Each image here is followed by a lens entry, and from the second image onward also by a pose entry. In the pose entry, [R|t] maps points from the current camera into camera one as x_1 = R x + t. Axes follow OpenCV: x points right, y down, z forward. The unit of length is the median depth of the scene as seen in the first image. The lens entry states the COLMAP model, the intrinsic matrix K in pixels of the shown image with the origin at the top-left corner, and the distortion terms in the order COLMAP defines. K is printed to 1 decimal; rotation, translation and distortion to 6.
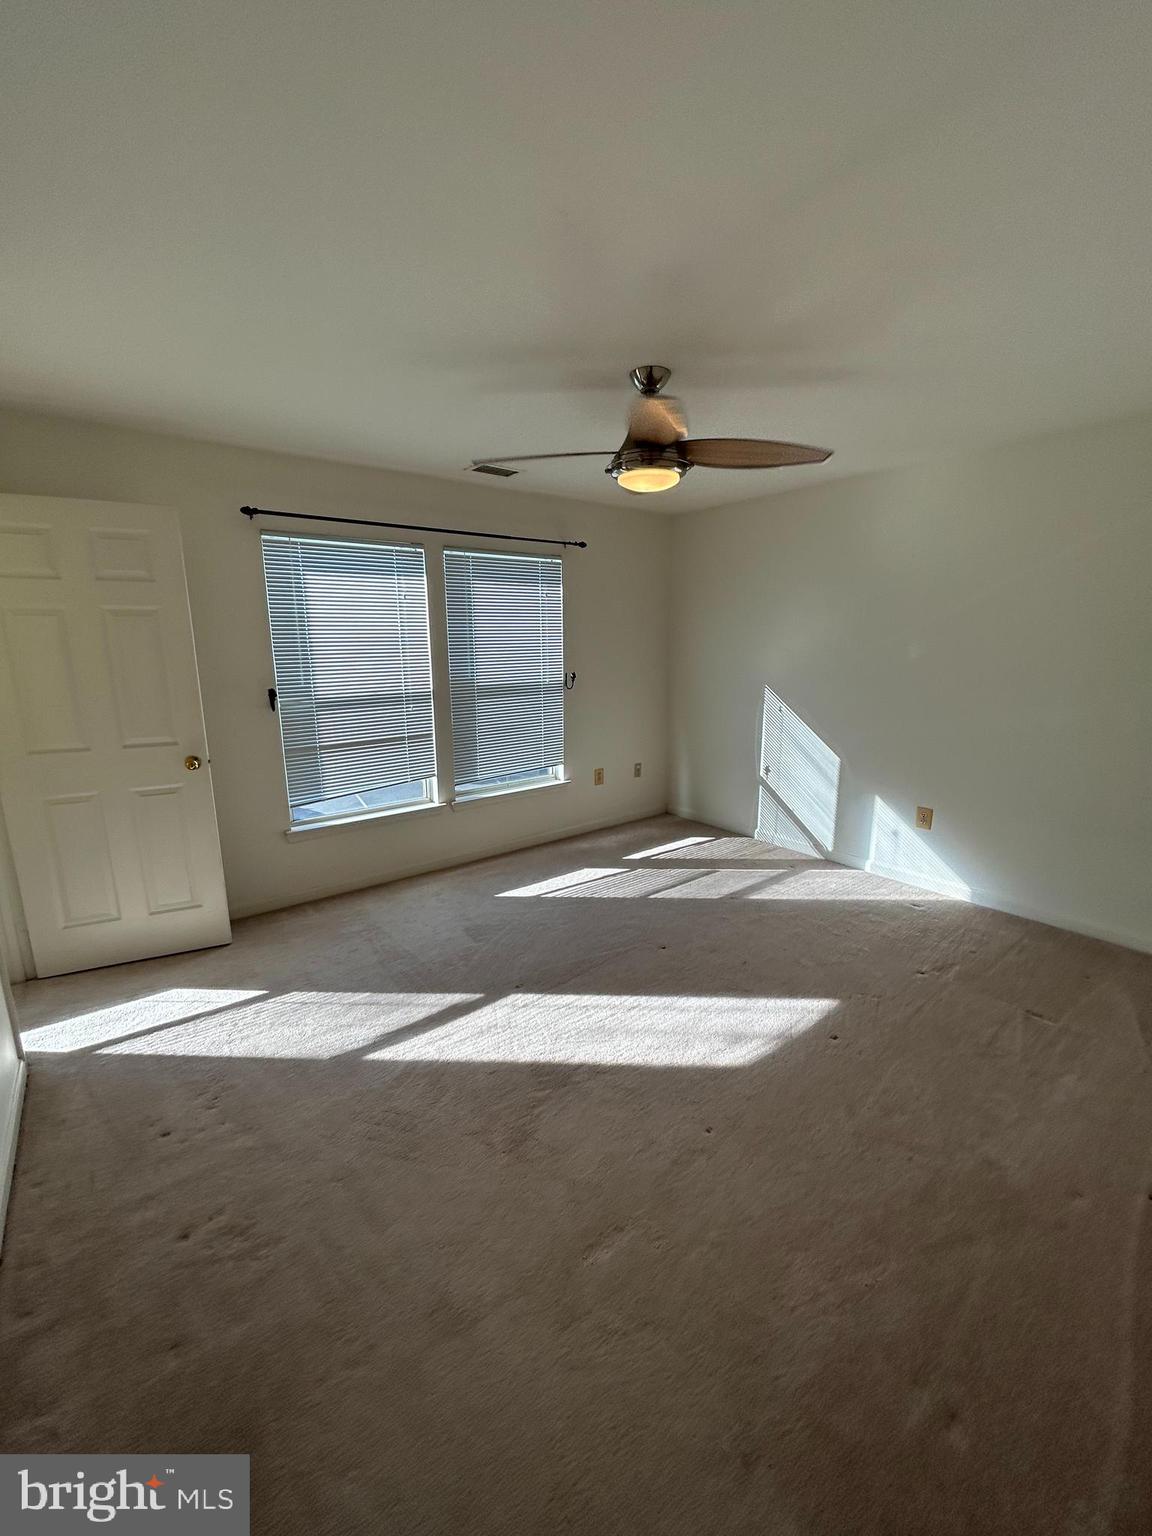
lens RADIAL K [[621.4, 0, 576.0], [0, 621.4, 768.0], [0, 0, 1]] dist [-0.002450, 0.001117]
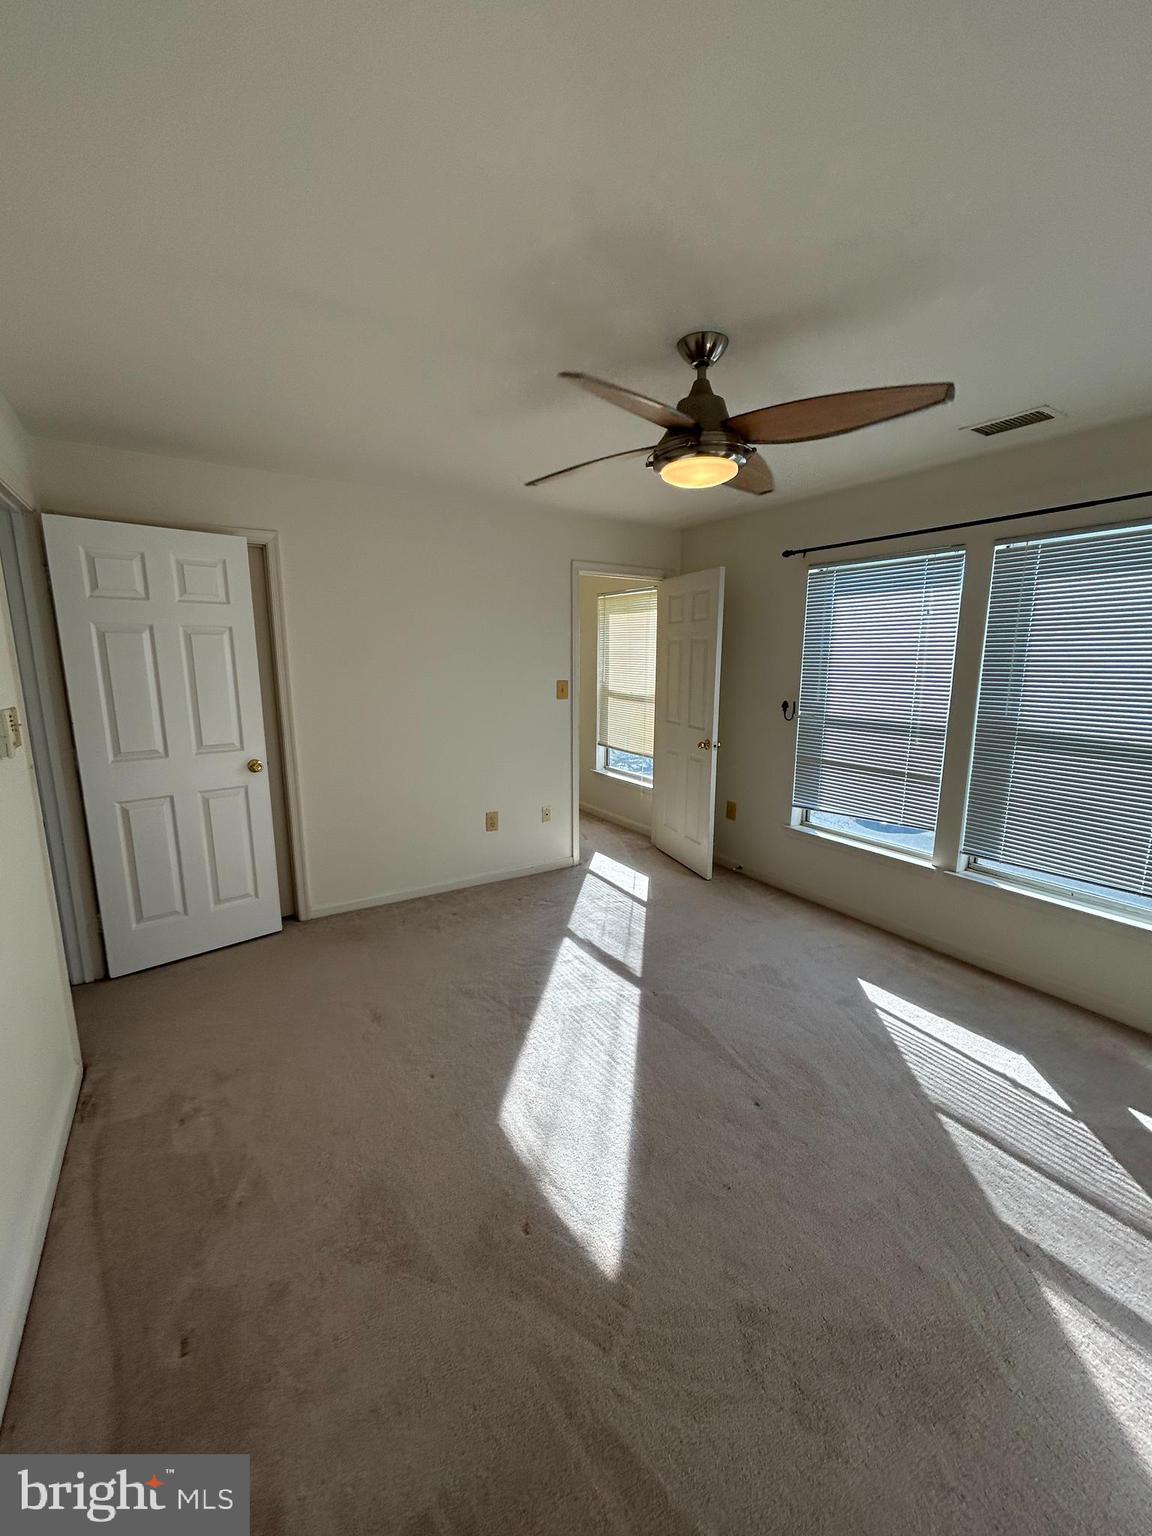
lens RADIAL K [[621.4, 0, 576.0], [0, 621.4, 768.0], [0, 0, 1]] dist [-0.002450, 0.001117]
pose [[-0.097258, 0.185873, -0.977749, 0.665381], [-0.209448, 0.956583, 0.202683, -0.147685], [0.972971, 0.224500, -0.054104, 0.647106]]
